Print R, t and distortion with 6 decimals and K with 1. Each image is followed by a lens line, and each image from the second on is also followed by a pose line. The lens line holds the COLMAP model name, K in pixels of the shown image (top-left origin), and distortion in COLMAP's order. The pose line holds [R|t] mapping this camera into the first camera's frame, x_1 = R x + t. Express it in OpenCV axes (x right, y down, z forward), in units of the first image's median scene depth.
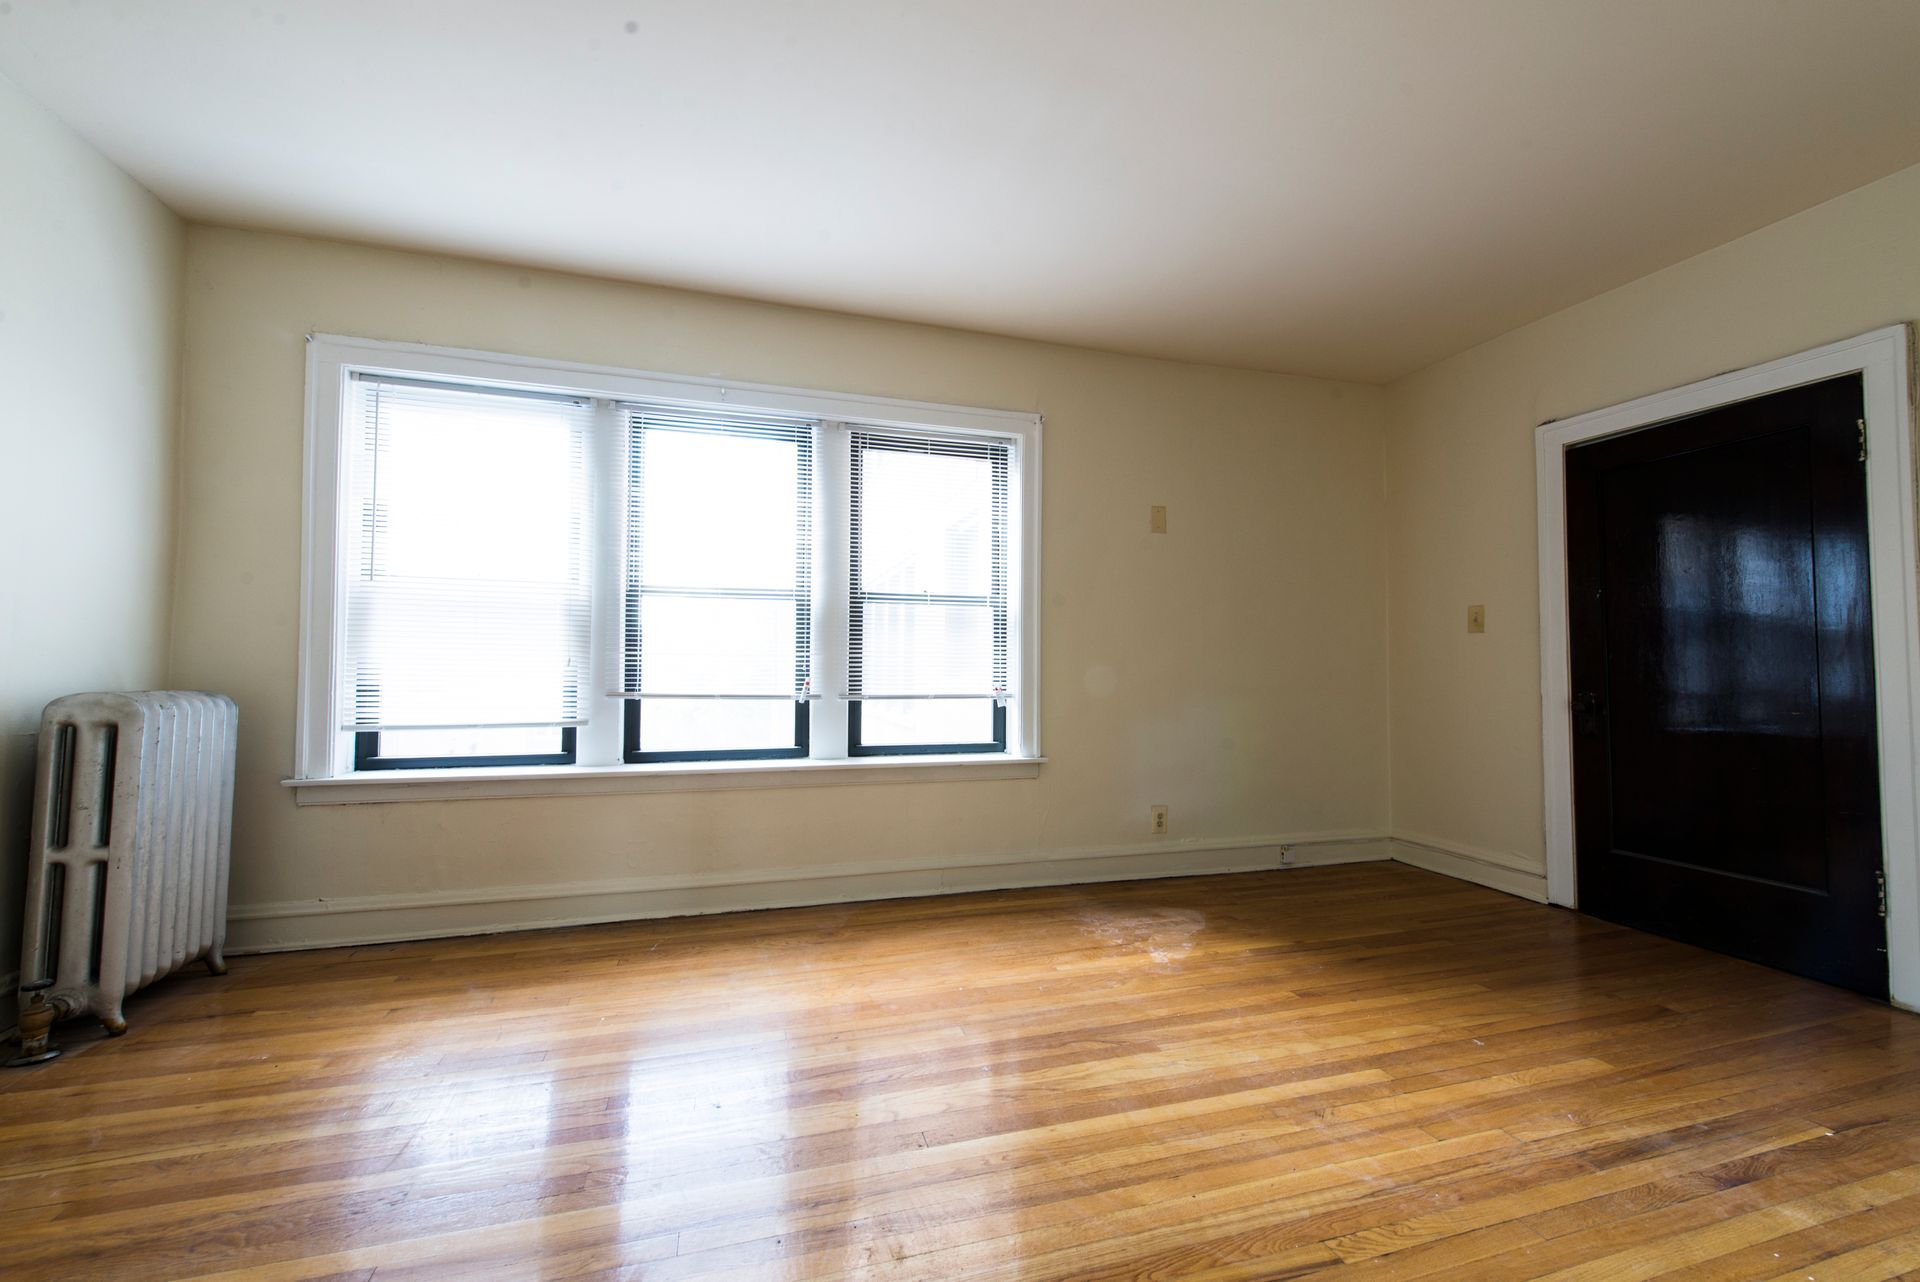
lens RADIAL K [[750.8, 0, 958.2], [0, 750.8, 642.7], [0, 0, 1]] dist [0.016646, -0.004054]
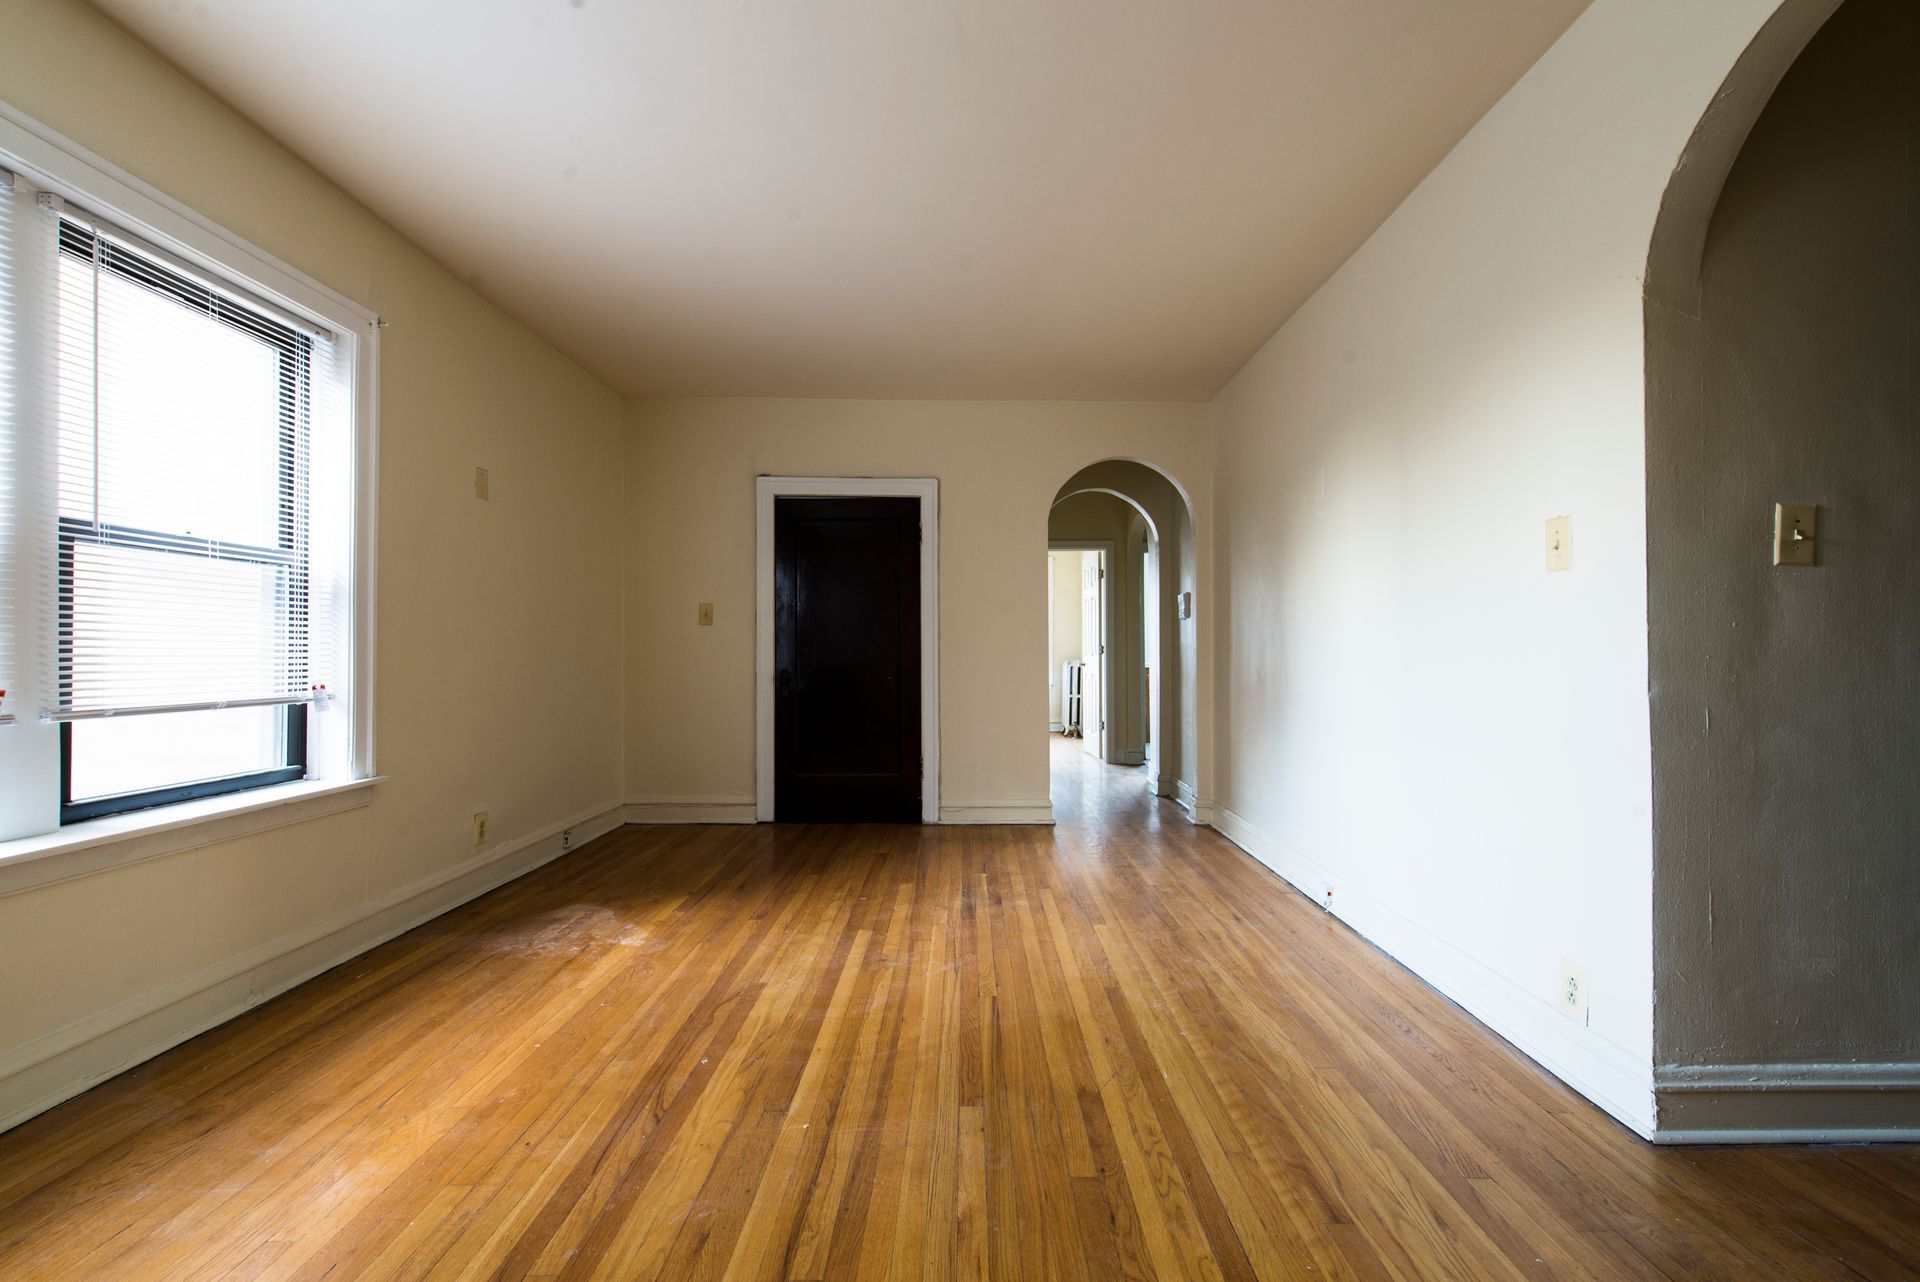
lens RADIAL K [[798.1, 0, 960.0], [0, 798.1, 641.0], [0, 0, 1]] dist [0.019325, 0.000122]
pose [[0.298321, 0.008797, 0.954425, -0.633639], [-0.030194, 0.999544, 0.000225, 0.000131], [-0.953988, -0.028885, 0.298450, 0.272041]]
